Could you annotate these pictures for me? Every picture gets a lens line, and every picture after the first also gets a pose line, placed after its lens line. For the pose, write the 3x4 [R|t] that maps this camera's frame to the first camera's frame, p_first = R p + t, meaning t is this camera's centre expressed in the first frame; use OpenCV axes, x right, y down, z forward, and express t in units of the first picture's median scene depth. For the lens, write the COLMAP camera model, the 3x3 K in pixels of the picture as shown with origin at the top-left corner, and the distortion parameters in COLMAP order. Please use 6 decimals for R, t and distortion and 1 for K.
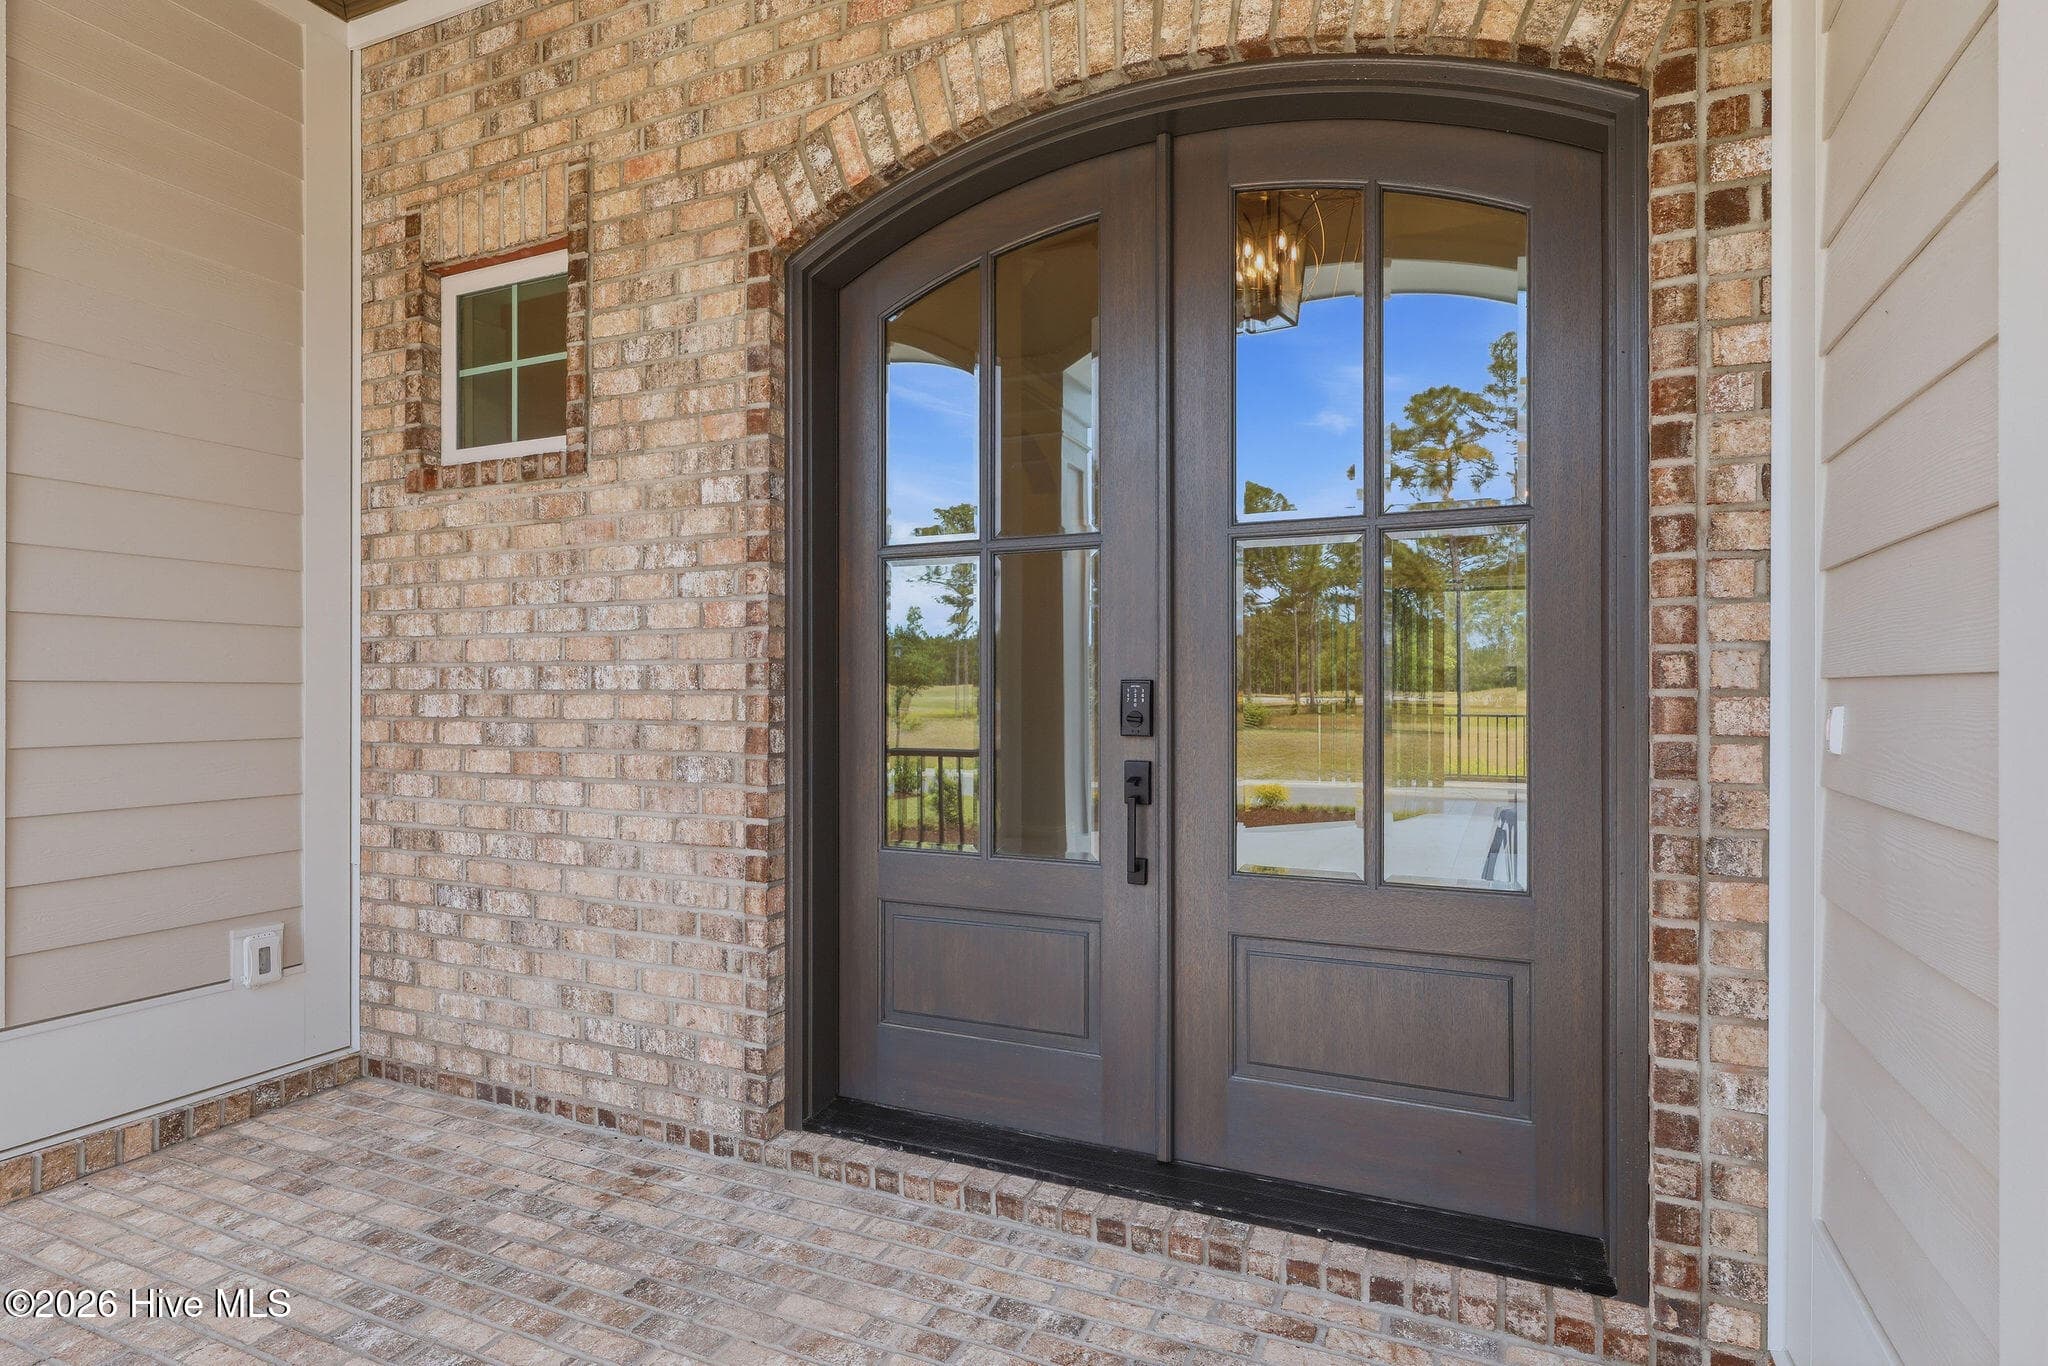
lens RADIAL K [[1128.7, 0, 1021.9], [0, 1128.7, 680.5], [0, 0, 1]] dist [0.004832, 0.000138]
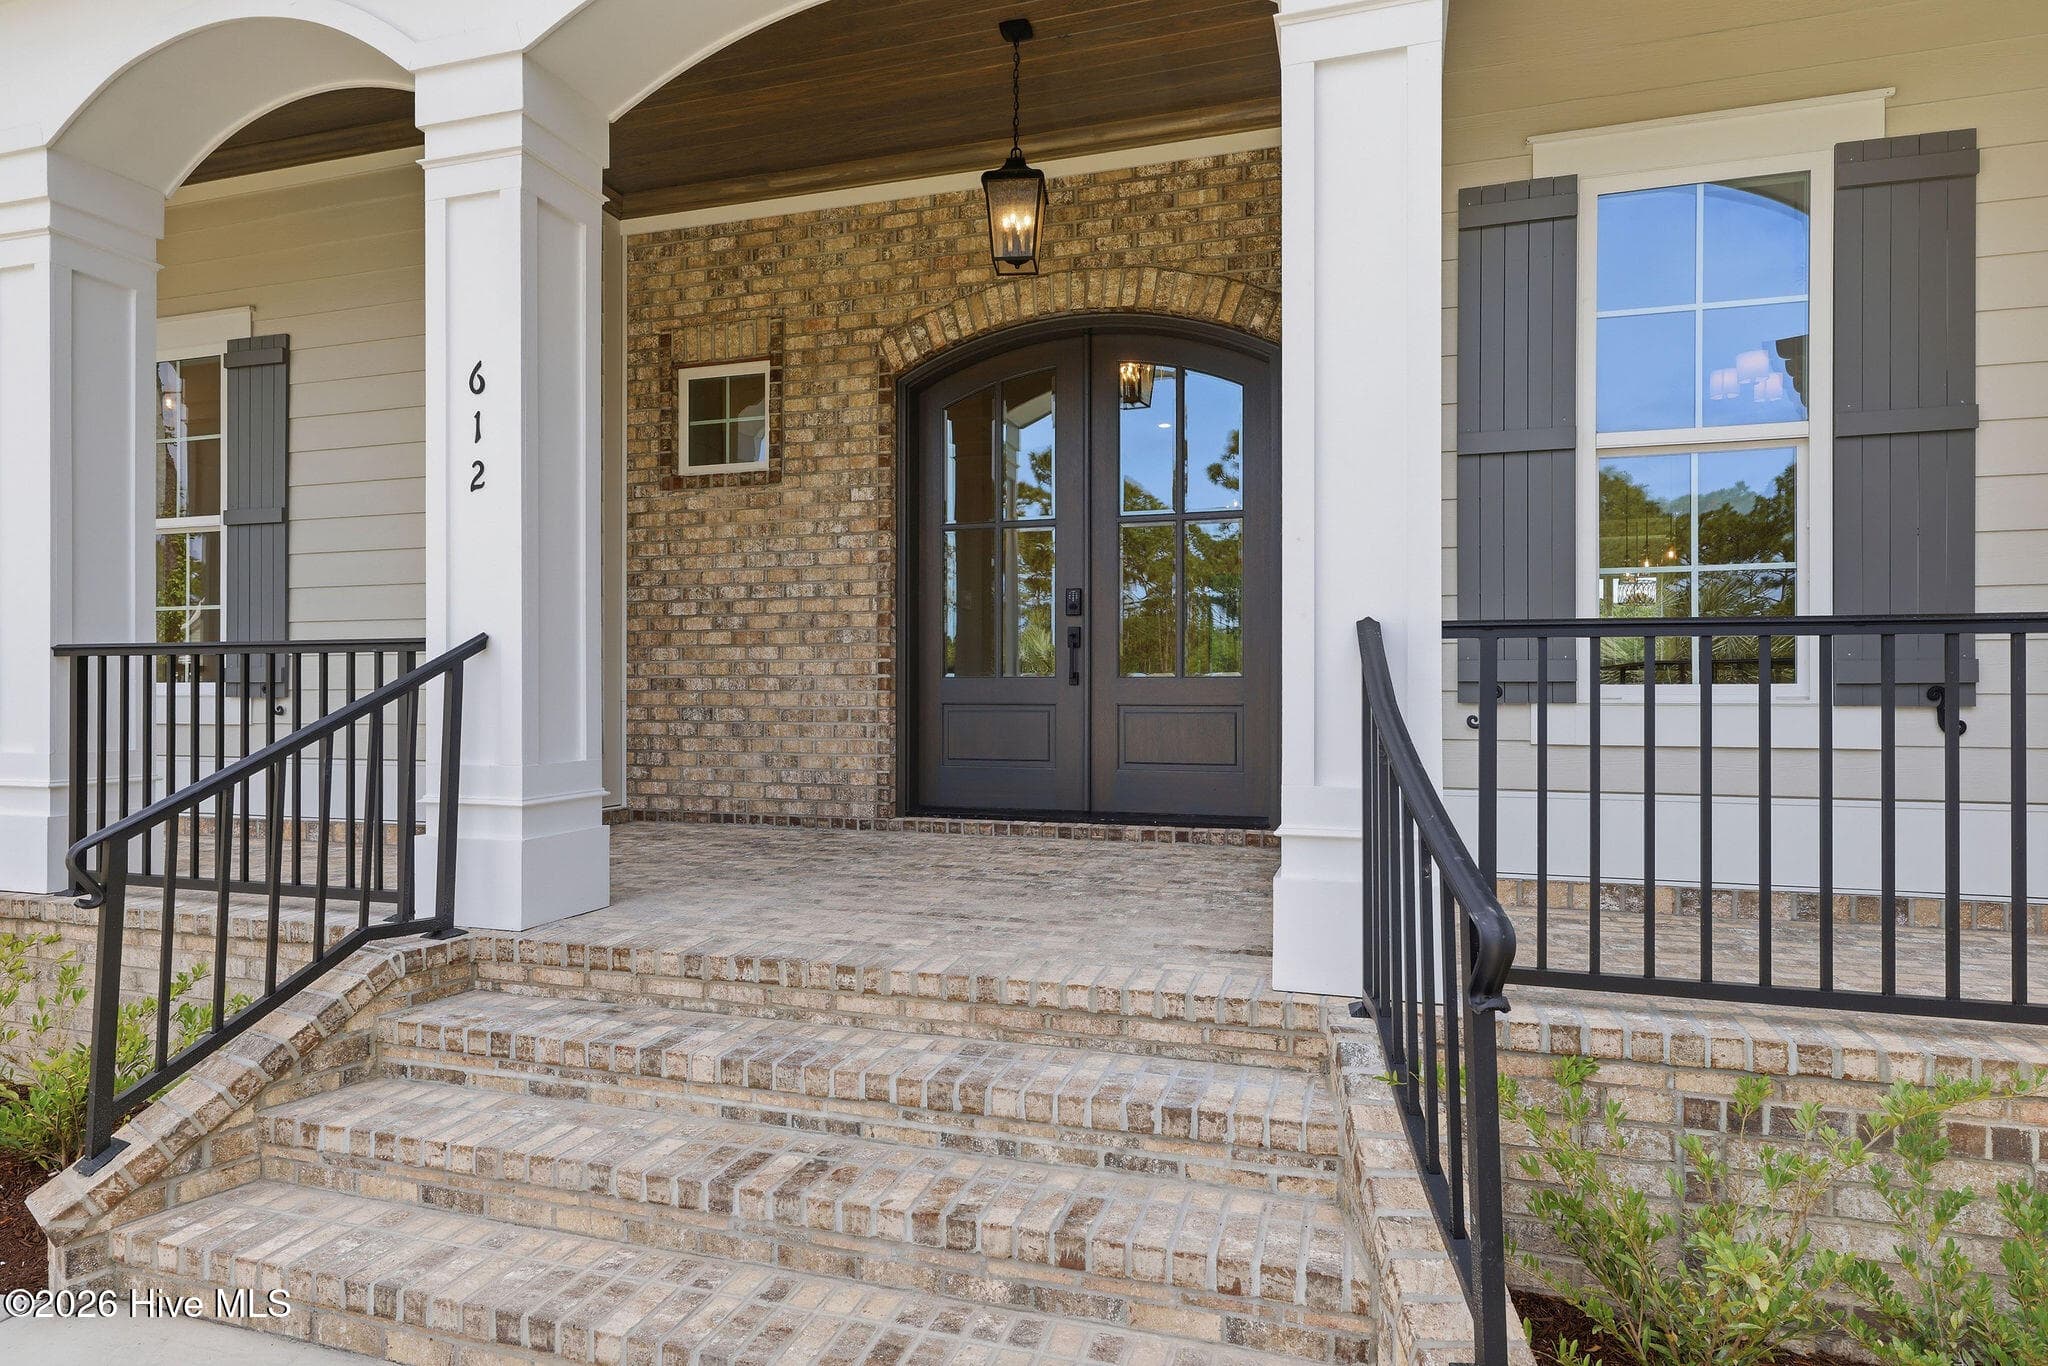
lens RADIAL K [[1128.7, 0, 1046.1], [0, 1128.7, 679.5], [0, 0, 1]] dist [0.004832, 0.000138]
pose [[0.991045, 0.000492, 0.133526, -0.202530], [-0.001070, 0.999990, 0.004252, 0.140271], [-0.133522, -0.004357, 0.991036, -0.953607]]
